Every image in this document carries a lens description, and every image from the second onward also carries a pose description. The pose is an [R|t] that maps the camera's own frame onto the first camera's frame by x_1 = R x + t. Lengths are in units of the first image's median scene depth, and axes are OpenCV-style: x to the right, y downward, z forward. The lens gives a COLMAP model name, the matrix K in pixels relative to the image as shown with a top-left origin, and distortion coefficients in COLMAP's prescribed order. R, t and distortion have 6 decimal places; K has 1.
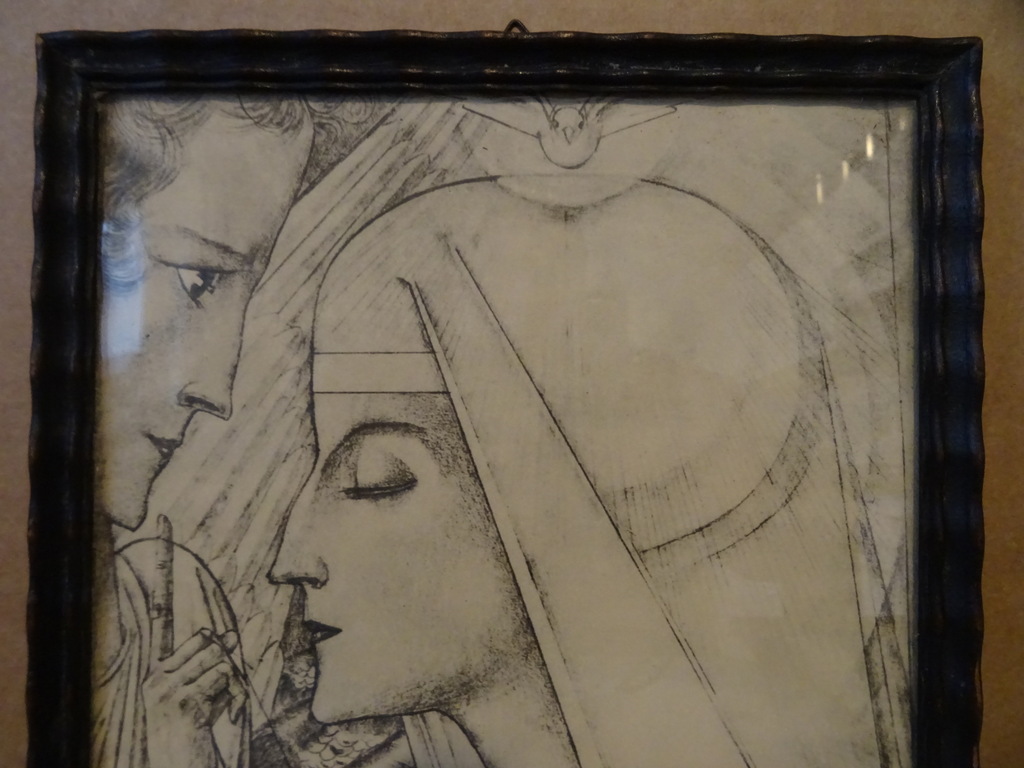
lens RADIAL K [[731.1, 0, 507.9], [0, 731.1, 379.6], [0, 0, 1]] dist [-0.001450, -0.004610]
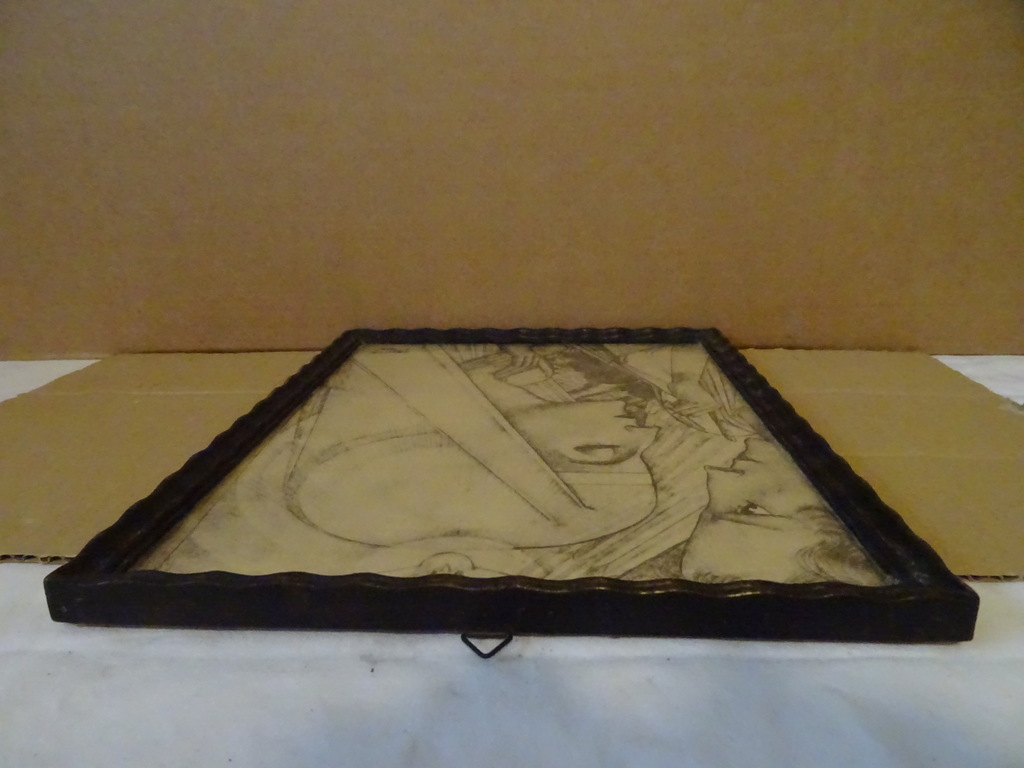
lens RADIAL K [[740.2, 0, 512.0], [0, 740.2, 384.0], [0, 0, 1]] dist [0.000063, -0.001475]
pose [[-0.998883, 0.003290, 0.047134, -0.068953], [0.044492, -0.270297, 0.961748, -1.333077], [0.015904, 0.962771, 0.269849, 0.441075]]
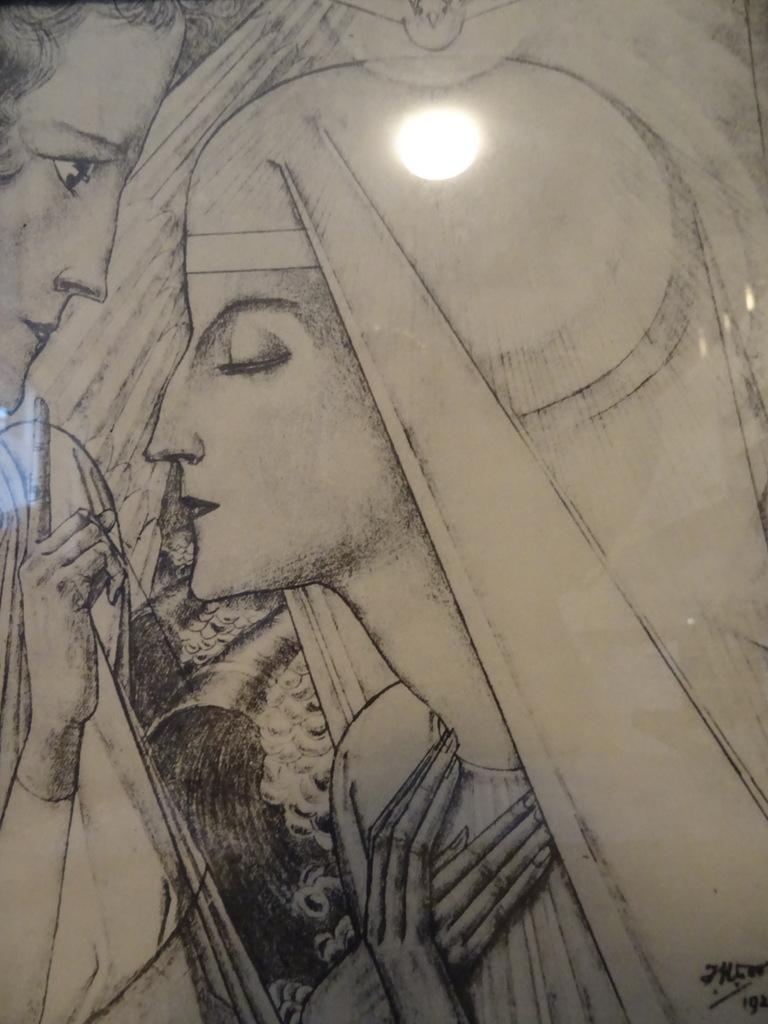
lens RADIAL K [[731.1, 0, 380.7], [0, 731.1, 509.6], [0, 0, 1]] dist [-0.001450, -0.004610]
pose [[0.999242, -0.034785, -0.017484, 0.005320], [0.033616, 0.997437, -0.063164, 0.415194], [0.019636, 0.062528, 0.997850, 0.022309]]
